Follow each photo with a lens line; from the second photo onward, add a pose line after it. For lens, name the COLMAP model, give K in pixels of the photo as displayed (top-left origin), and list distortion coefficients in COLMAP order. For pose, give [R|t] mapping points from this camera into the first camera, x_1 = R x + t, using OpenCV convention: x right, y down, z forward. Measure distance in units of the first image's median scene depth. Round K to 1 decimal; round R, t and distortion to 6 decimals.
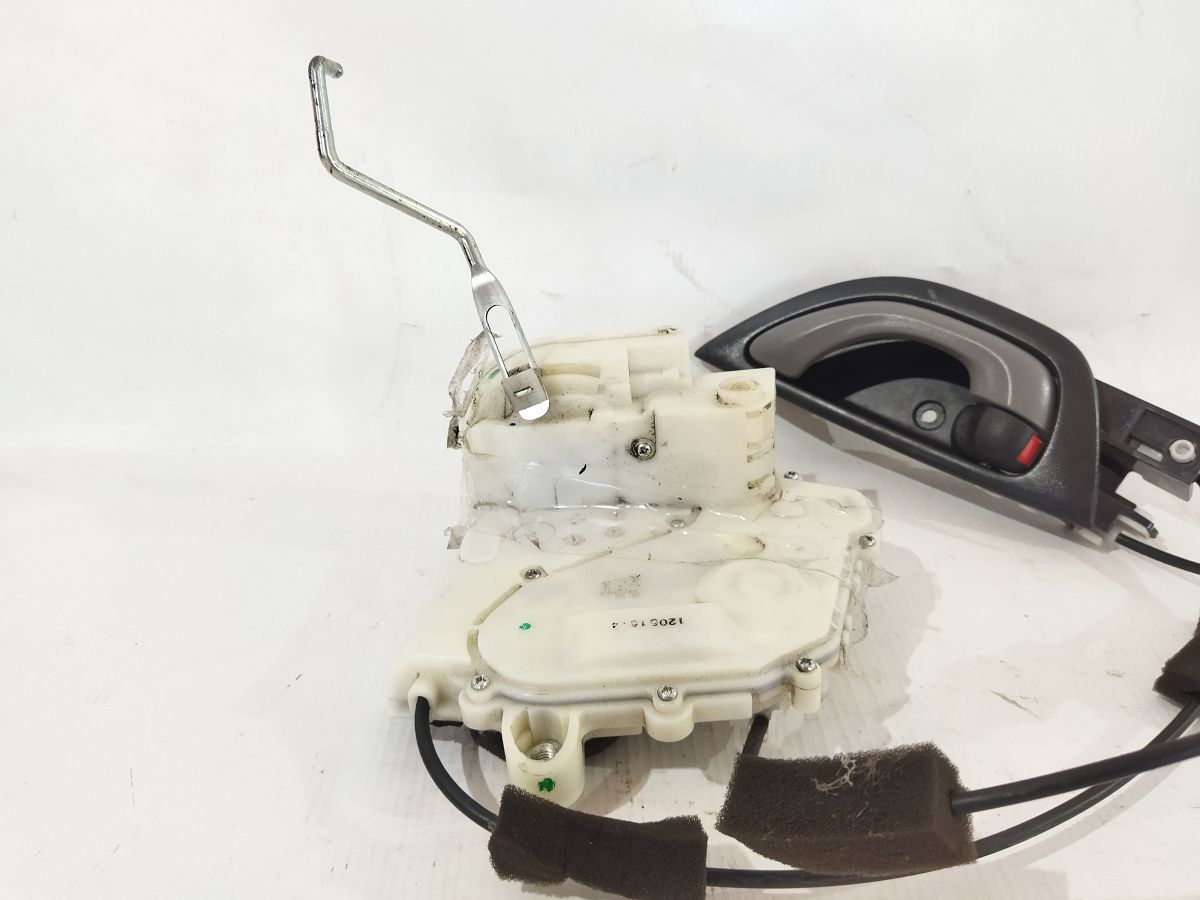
lens RADIAL K [[978.9, 0, 600.0], [0, 978.9, 450.0], [0, 0, 1]] dist [-0.027868, -0.007590]
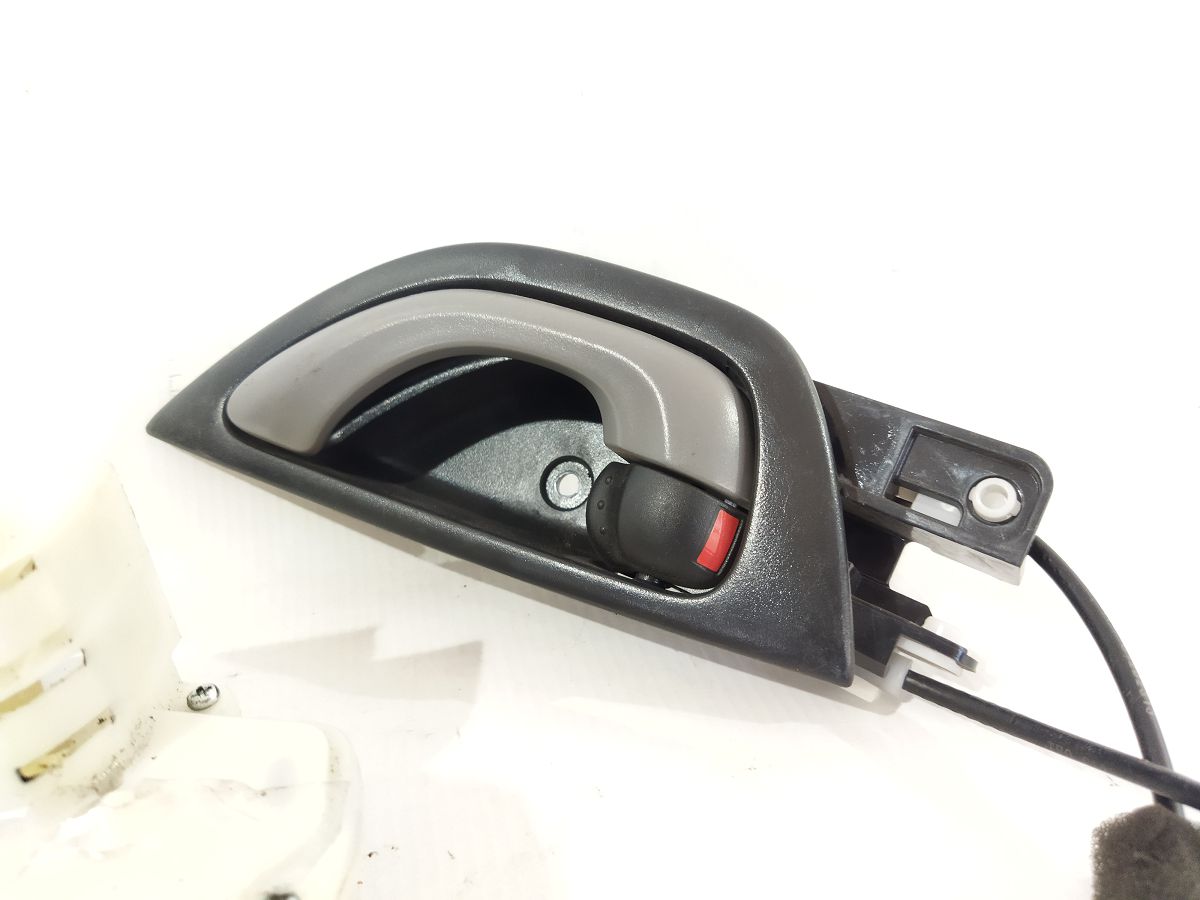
lens RADIAL K [[946.2, 0, 600.0], [0, 946.2, 450.0], [0, 0, 1]] dist [-0.126909, -0.000452]
pose [[0.964334, -0.145054, 0.221402, 0.282872], [0.156601, 0.987026, -0.035428, -0.038490], [-0.213391, 0.068837, 0.974539, 0.541101]]
